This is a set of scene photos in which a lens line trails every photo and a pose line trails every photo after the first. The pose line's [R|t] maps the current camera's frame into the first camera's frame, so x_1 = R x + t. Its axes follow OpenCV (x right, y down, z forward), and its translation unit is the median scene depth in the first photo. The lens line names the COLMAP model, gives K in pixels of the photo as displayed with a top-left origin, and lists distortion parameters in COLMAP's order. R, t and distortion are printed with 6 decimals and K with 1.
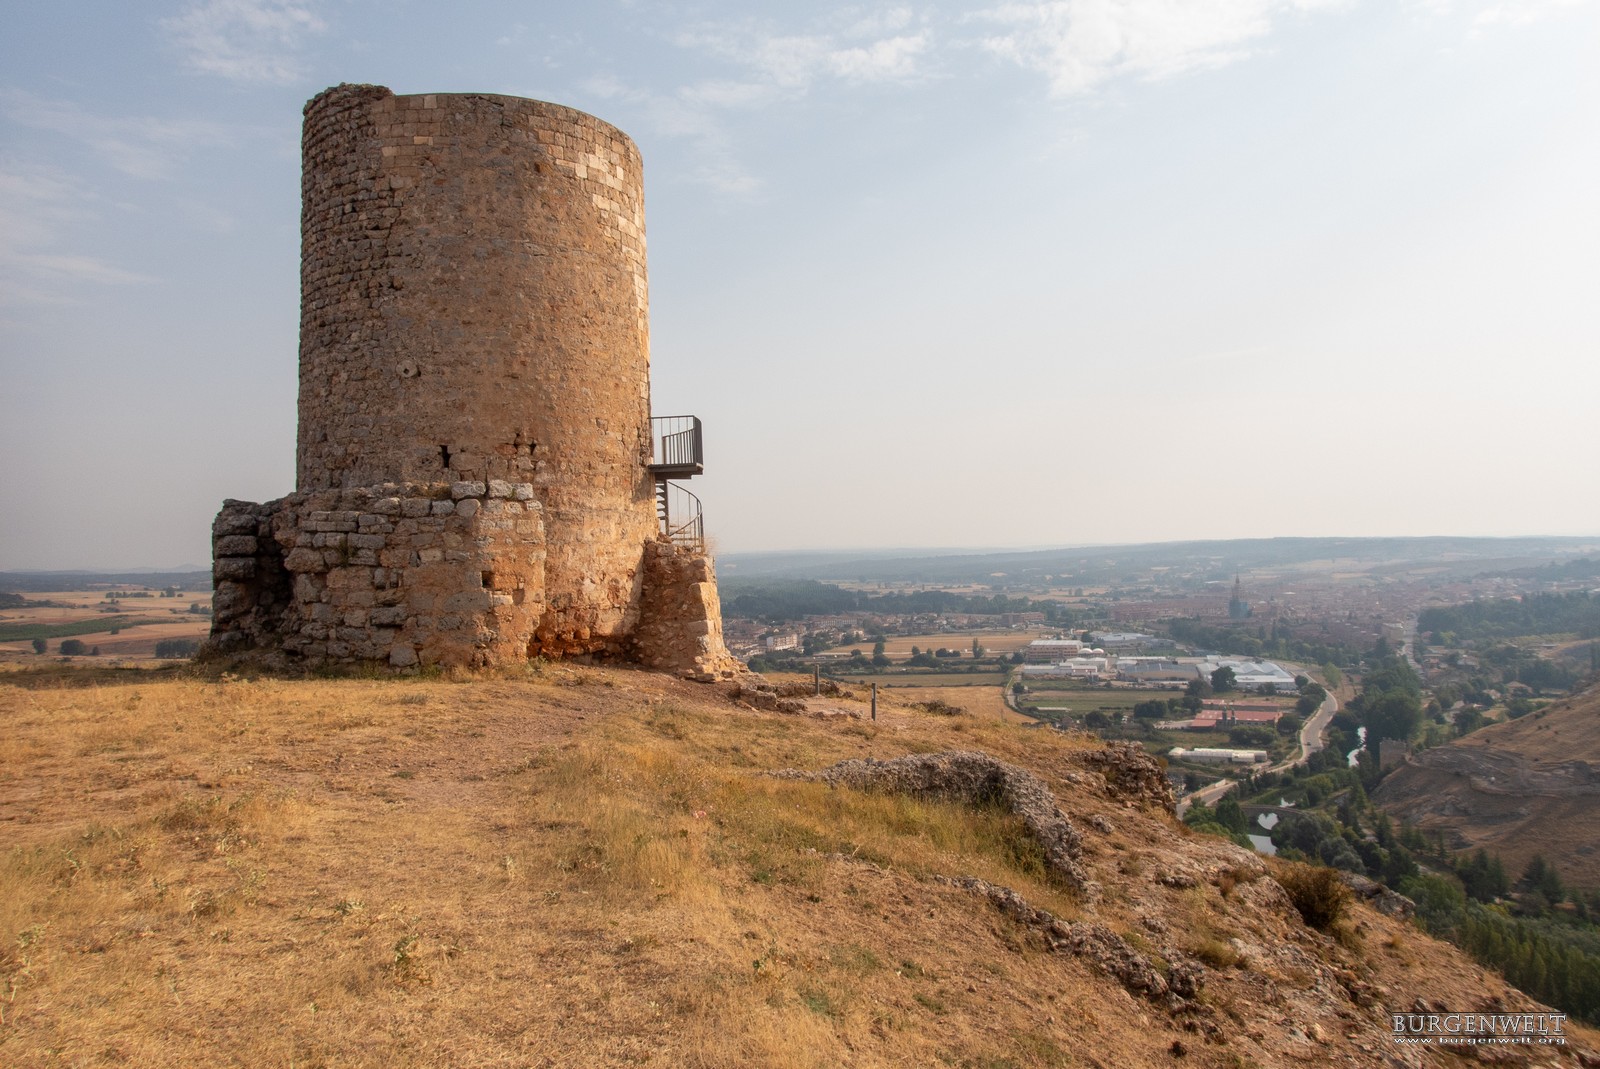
lens RADIAL K [[1157.9, 0, 799.6], [0, 1157.9, 534.2], [0, 0, 1]] dist [-0.001090, -0.006556]
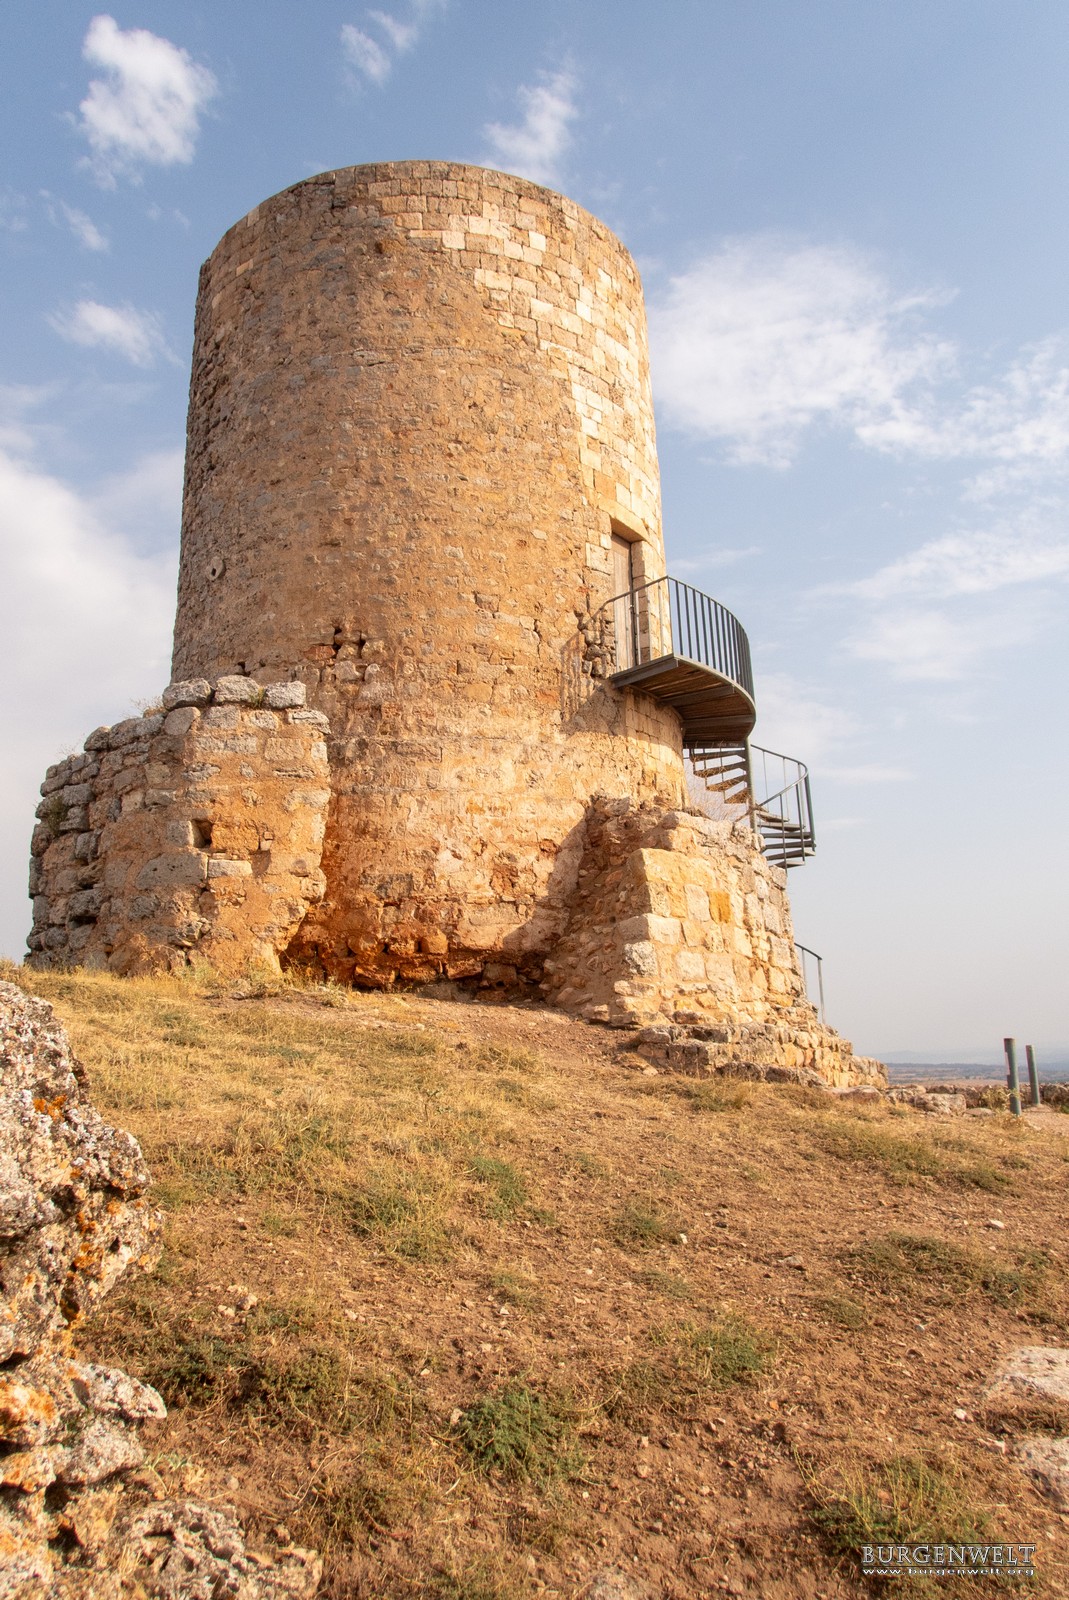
lens RADIAL K [[1157.9, 0, 533.0], [0, 1157.9, 810.2], [0, 0, 1]] dist [-0.001090, -0.006556]
pose [[0.791478, -0.128280, -0.597584, 0.186454], [0.021494, 0.982964, -0.182539, 0.116900], [0.610819, 0.131631, 0.780752, 0.533432]]
